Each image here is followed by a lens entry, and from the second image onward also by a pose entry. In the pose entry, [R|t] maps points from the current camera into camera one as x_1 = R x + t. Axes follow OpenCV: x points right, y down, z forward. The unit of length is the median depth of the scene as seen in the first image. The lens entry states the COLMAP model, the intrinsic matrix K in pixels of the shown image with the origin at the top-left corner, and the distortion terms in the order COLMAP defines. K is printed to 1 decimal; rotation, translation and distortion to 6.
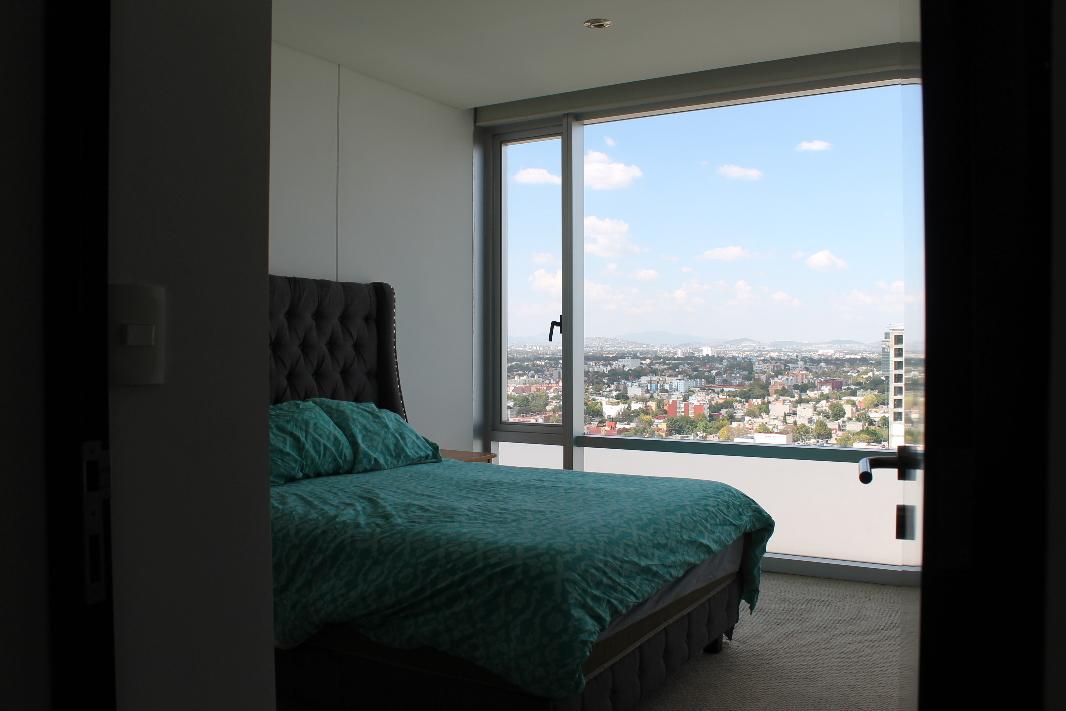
lens RADIAL K [[900.7, 0, 533.1], [0, 900.7, 355.5], [0, 0, 1]] dist [-0.158698, 0.145403]
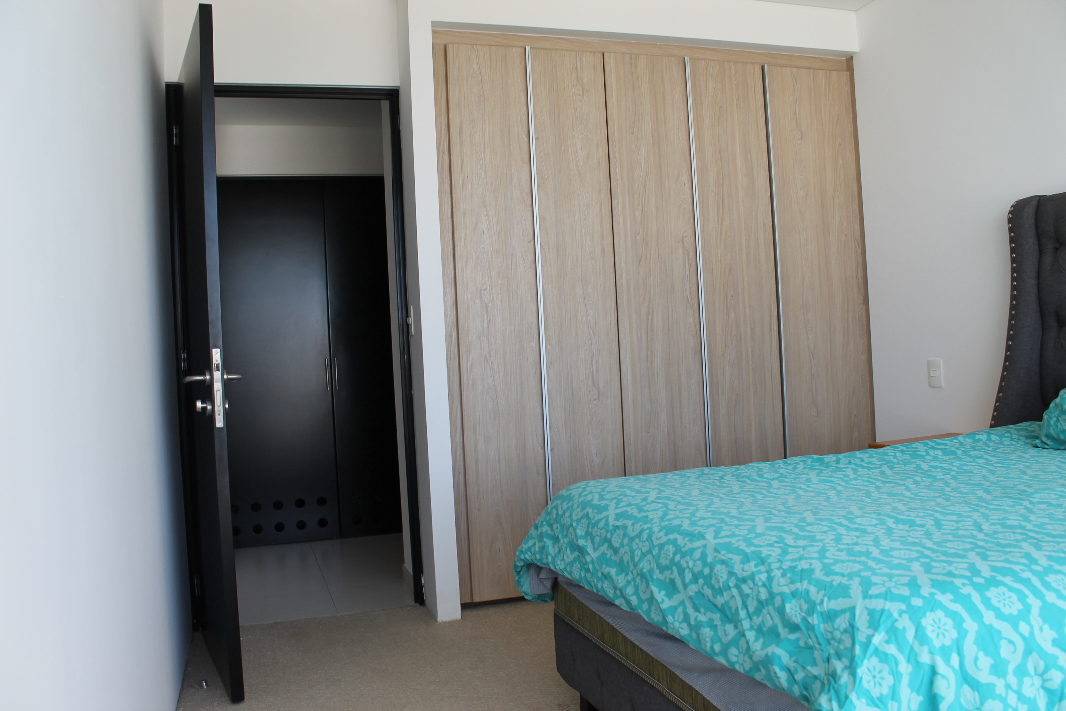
lens RADIAL K [[900.7, 0, 531.0], [0, 900.7, 357.8], [0, 0, 1]] dist [-0.158698, 0.145403]
pose [[-0.653471, 0.036734, -0.756060, 0.748251], [0.047539, 0.998842, 0.007441, 0.048812], [0.755458, -0.031080, -0.654460, 1.449644]]
